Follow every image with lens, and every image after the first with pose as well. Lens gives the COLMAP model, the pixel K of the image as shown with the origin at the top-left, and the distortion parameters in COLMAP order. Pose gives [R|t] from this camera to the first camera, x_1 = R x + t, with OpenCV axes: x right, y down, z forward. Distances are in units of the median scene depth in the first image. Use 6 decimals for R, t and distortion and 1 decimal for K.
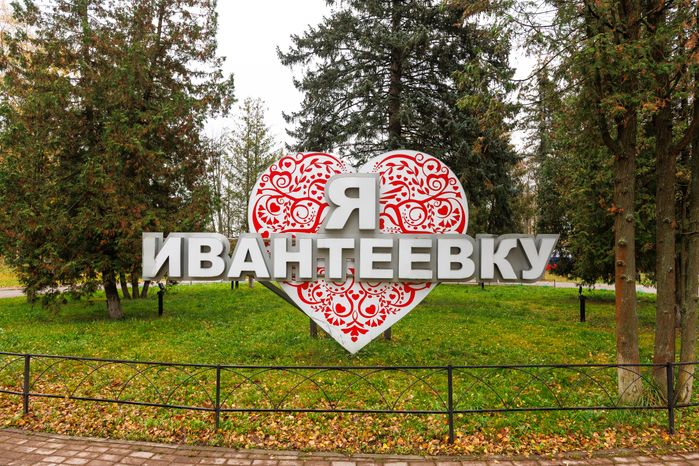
lens RADIAL K [[463.6, 0, 349.3], [0, 463.6, 234.2], [0, 0, 1]] dist [0.000495, -0.000051]
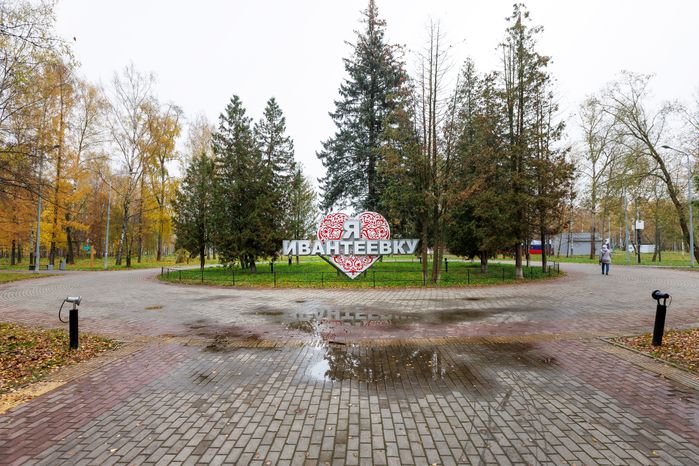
lens RADIAL K [[342.3, 0, 349.4], [0, 342.3, 234.5], [0, 0, 1]] dist [-0.000019, 0.000002]
pose [[0.999886, -0.015085, -0.000422, -0.008401], [0.015089, 0.999818, 0.011696, -0.063344], [0.000246, -0.011701, 0.999932, -1.267012]]
